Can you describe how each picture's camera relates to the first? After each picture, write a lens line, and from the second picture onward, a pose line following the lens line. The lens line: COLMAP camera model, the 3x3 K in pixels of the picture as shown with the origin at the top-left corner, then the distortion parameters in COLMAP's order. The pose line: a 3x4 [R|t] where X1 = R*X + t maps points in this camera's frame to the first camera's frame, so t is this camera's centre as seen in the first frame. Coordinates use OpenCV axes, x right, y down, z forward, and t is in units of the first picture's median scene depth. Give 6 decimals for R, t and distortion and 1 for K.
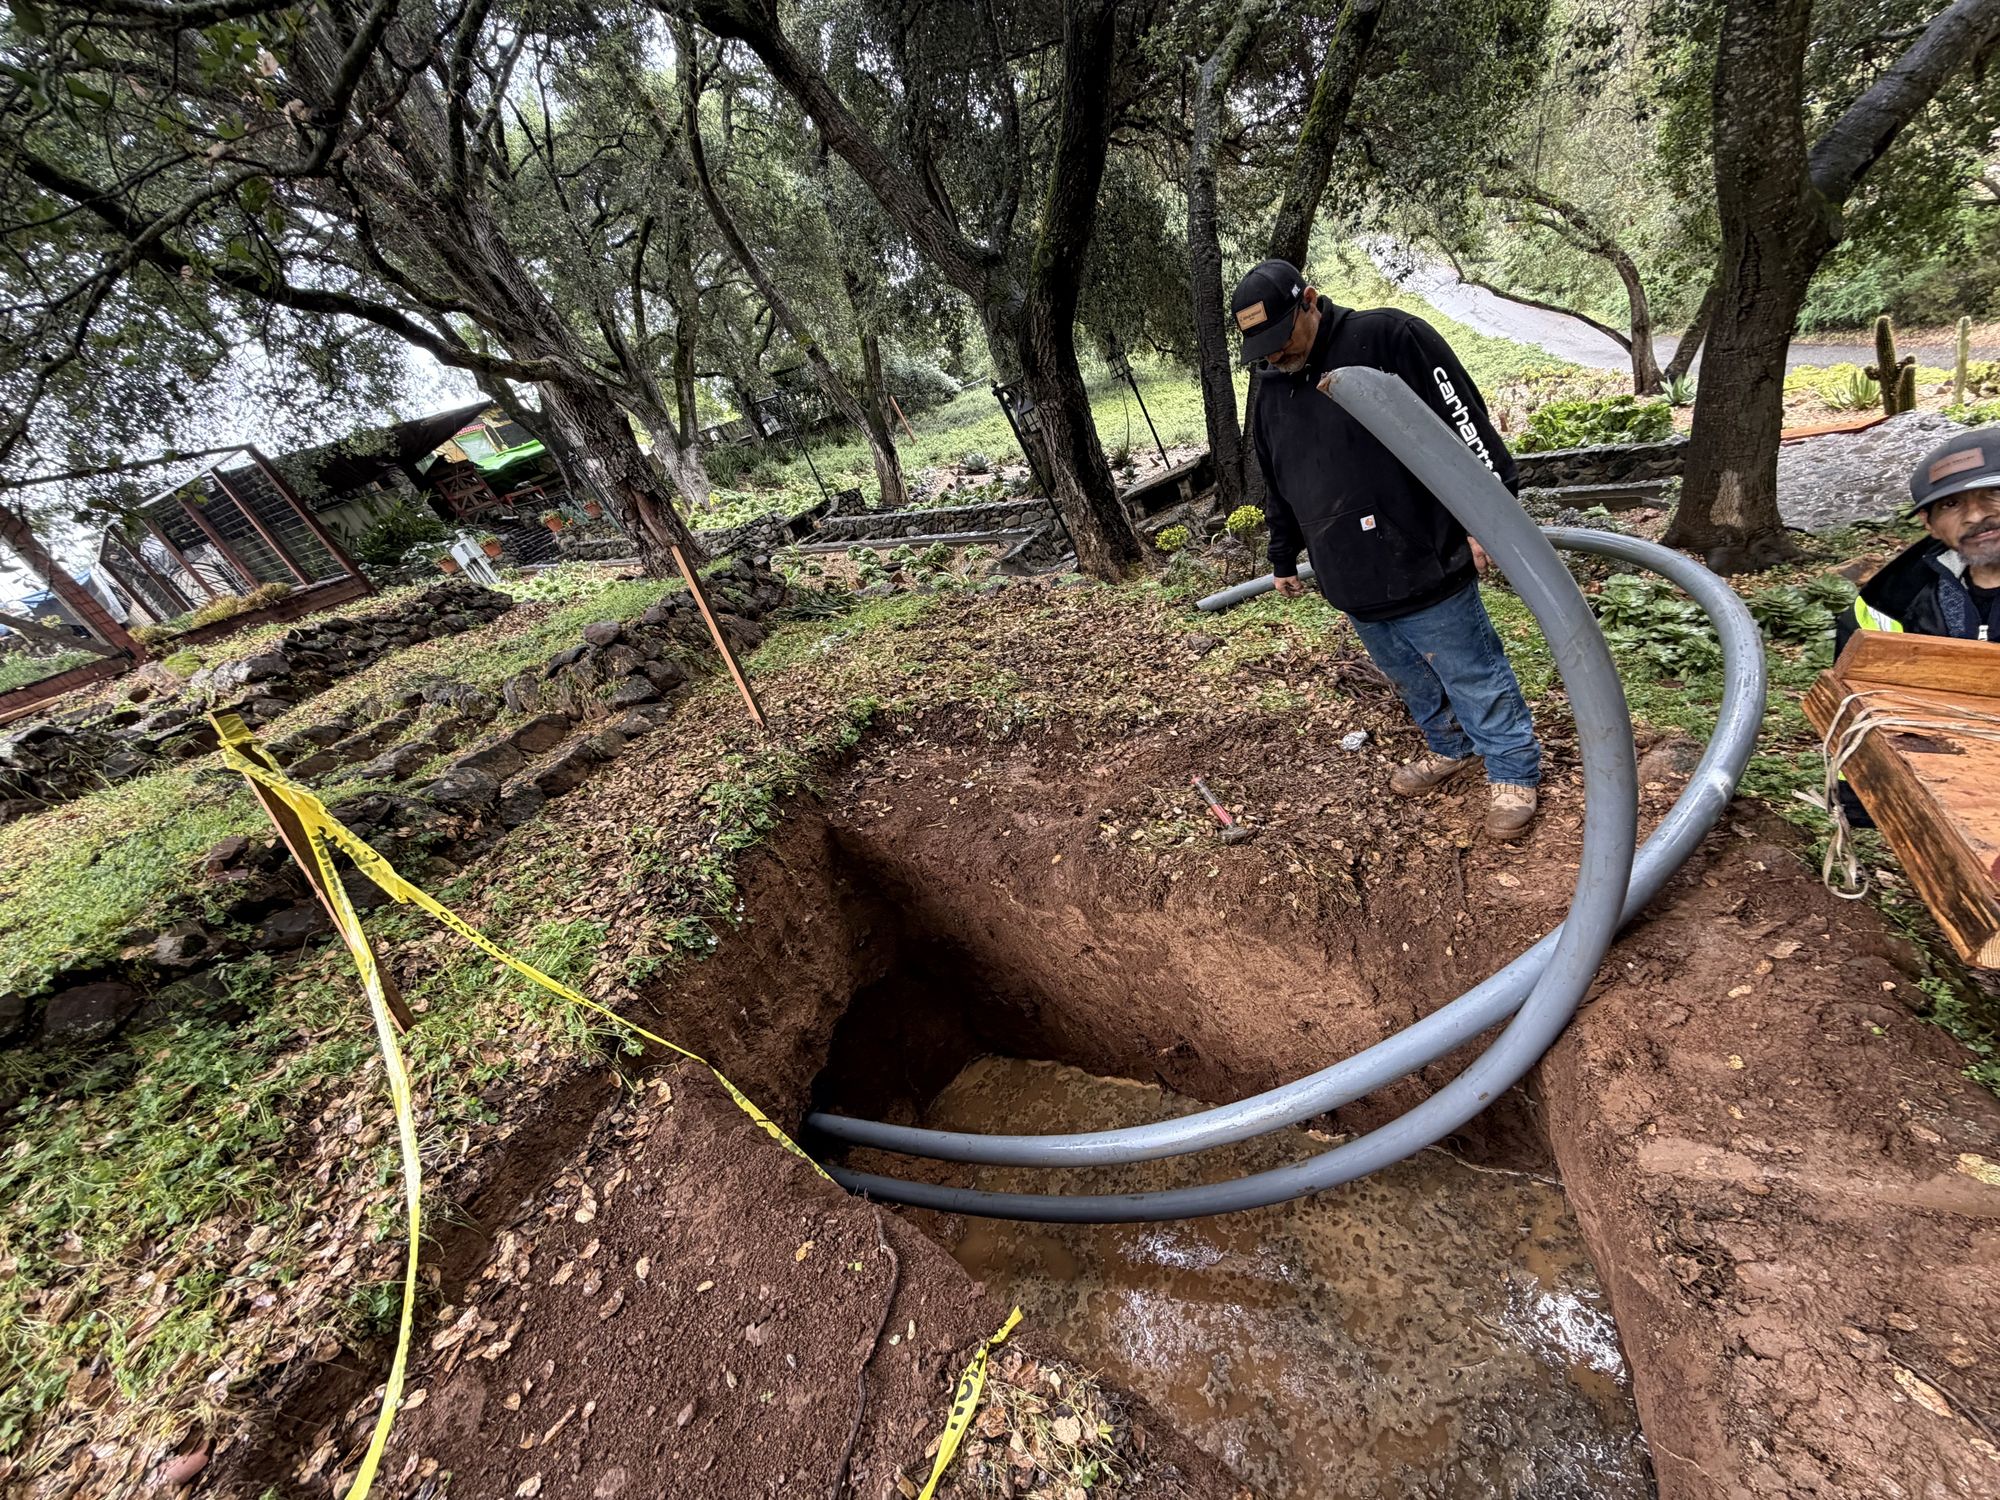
lens RADIAL K [[792.2, 0, 996.8], [0, 792.2, 748.1], [0, 0, 1]] dist [0.001589, -0.000572]
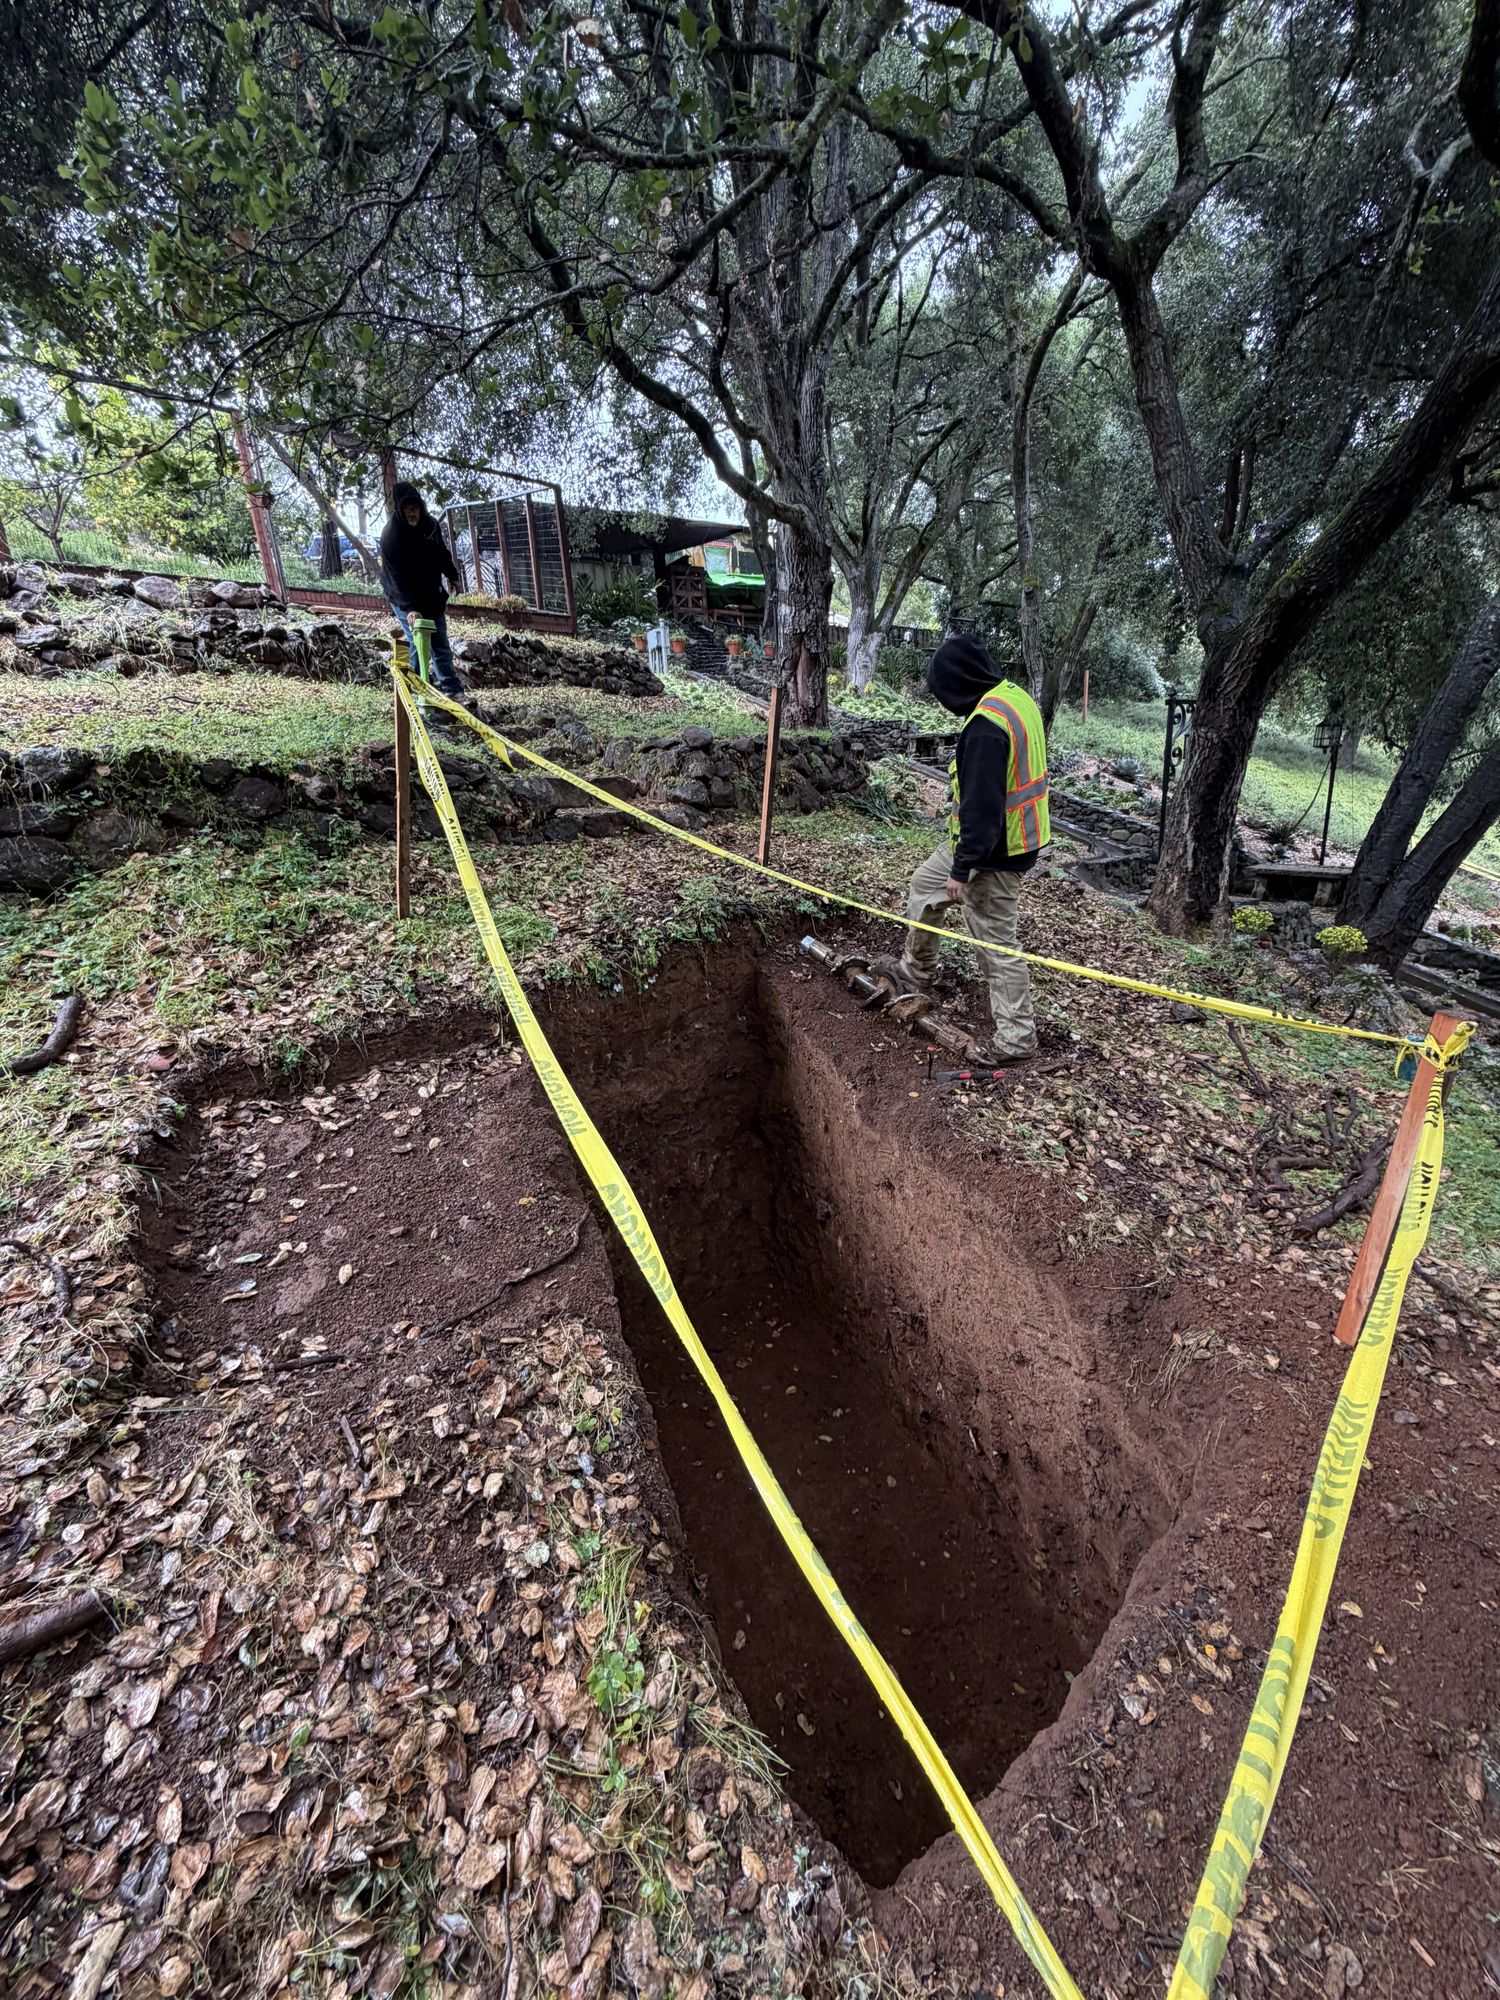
lens RADIAL K [[792.2, 0, 754.1], [0, 792.2, 995.1], [0, 0, 1]] dist [0.001589, -0.000572]
pose [[0.807849, 0.517981, -0.281203, 0.125012], [-0.512461, 0.852985, 0.098998, 0.024967], [0.291141, 0.064130, 0.954528, -0.062861]]
